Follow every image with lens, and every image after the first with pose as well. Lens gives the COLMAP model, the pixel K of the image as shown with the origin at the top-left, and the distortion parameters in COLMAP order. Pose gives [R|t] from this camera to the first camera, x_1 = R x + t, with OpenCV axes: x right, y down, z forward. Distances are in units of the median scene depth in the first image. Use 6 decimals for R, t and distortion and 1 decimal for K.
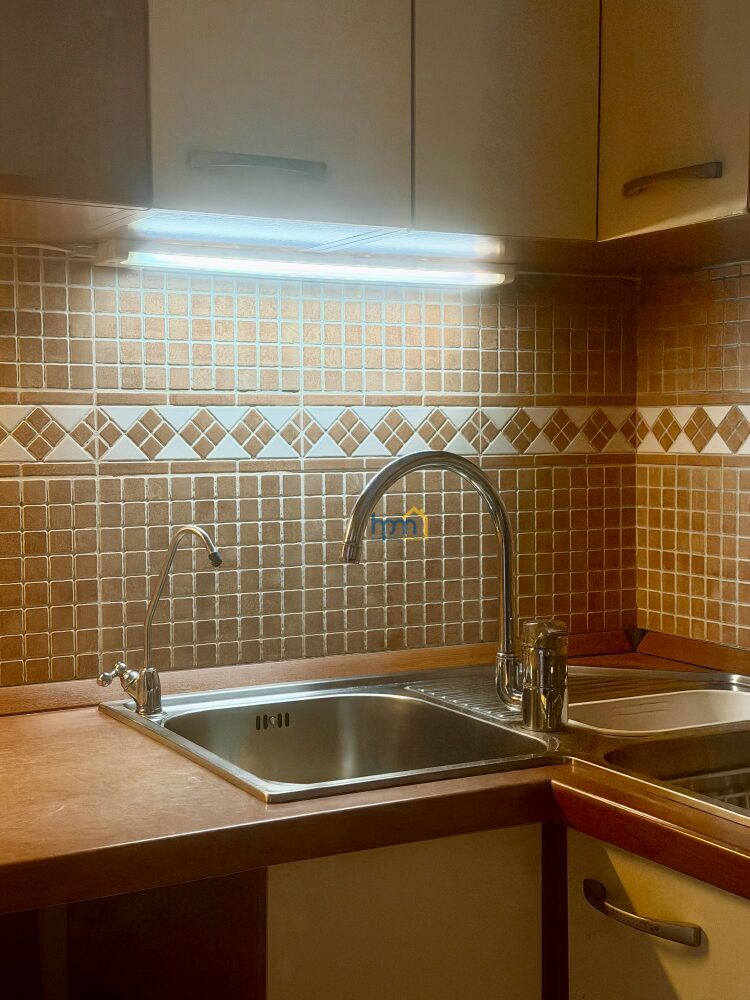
lens RADIAL K [[1419.8, 0, 375.0], [0, 1419.8, 500.0], [0, 0, 1]] dist [0.149529, -0.002944]
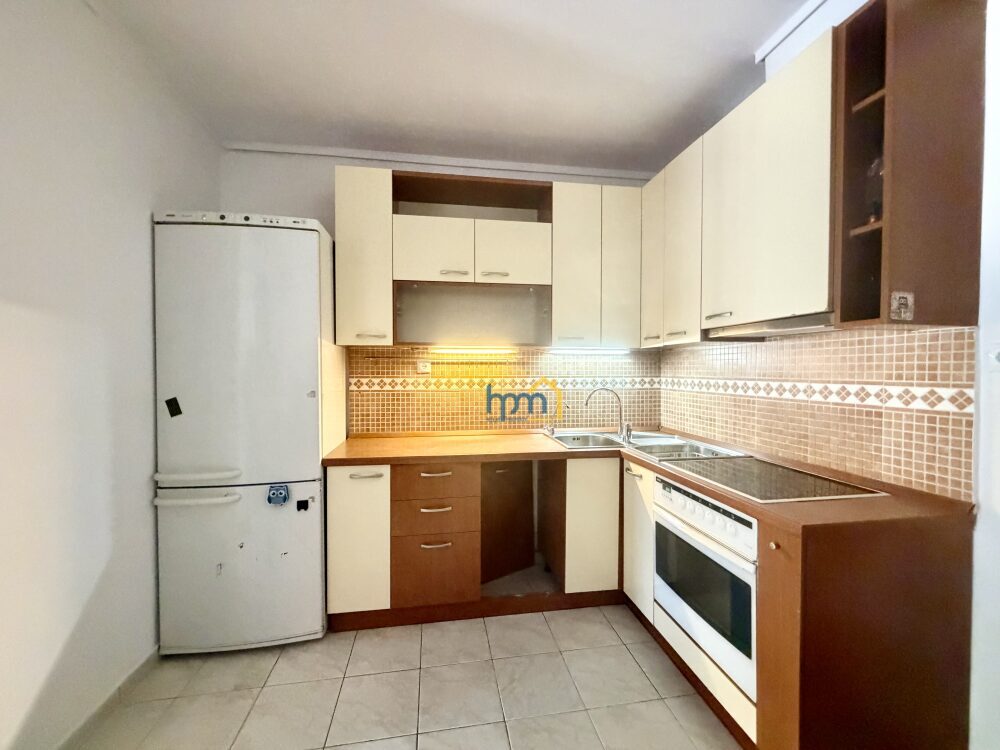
lens RADIAL K [[399.9, 0, 497.3], [0, 399.9, 375.7], [0, 0, 1]] dist [0.000358, 0.000462]
pose [[0.938733, 0.008665, -0.344536, 0.151540], [-0.021905, 0.999163, -0.034555, -0.017971], [0.343948, 0.039985, 0.938137, -0.456430]]
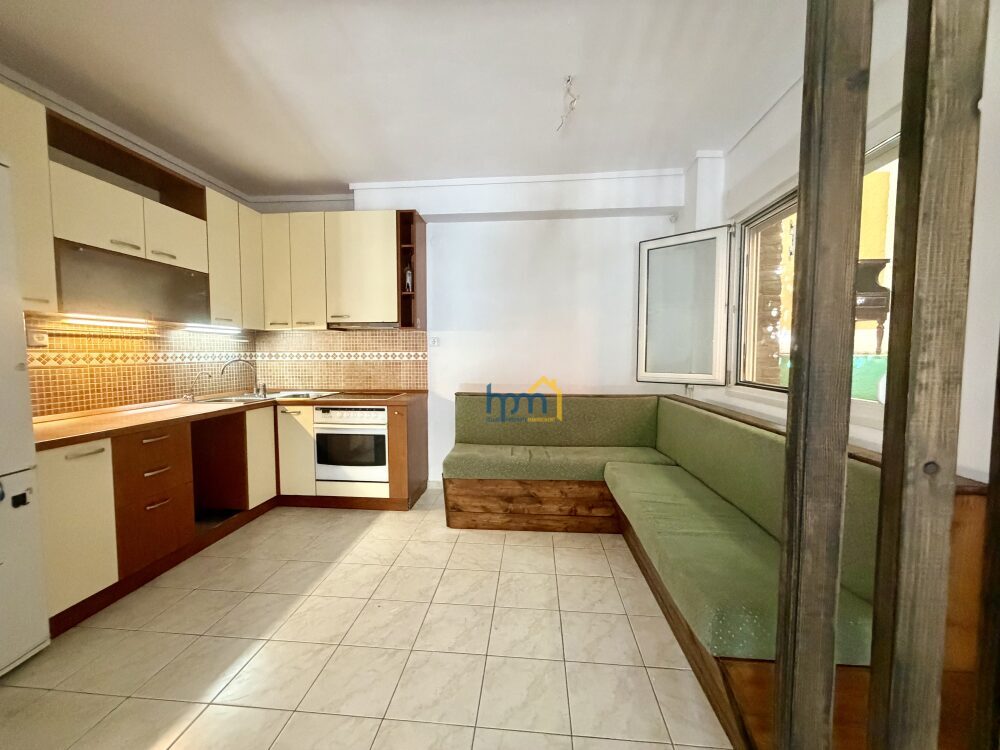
lens RADIAL K [[399.9, 0, 497.3], [0, 399.9, 375.7], [0, 0, 1]] dist [0.000358, 0.000462]
pose [[0.569199, -0.046128, 0.820905, -0.746417], [0.045555, 0.998661, 0.024530, 0.046239], [-0.820937, 0.023434, 0.570538, -0.971255]]
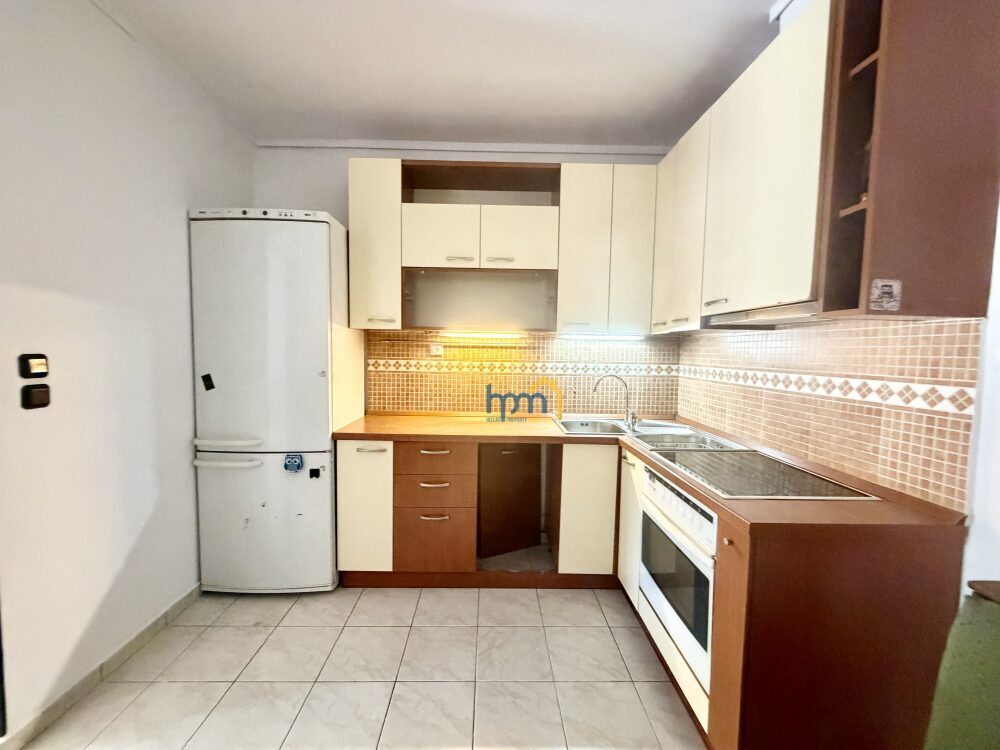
lens RADIAL K [[399.9, 0, 497.3], [0, 399.9, 375.7], [0, 0, 1]] dist [0.000358, 0.000462]
pose [[0.881028, 0.048414, -0.470581, 0.311186], [-0.045887, 0.998805, 0.016848, -0.031564], [0.470834, 0.006750, 0.882196, -0.418235]]
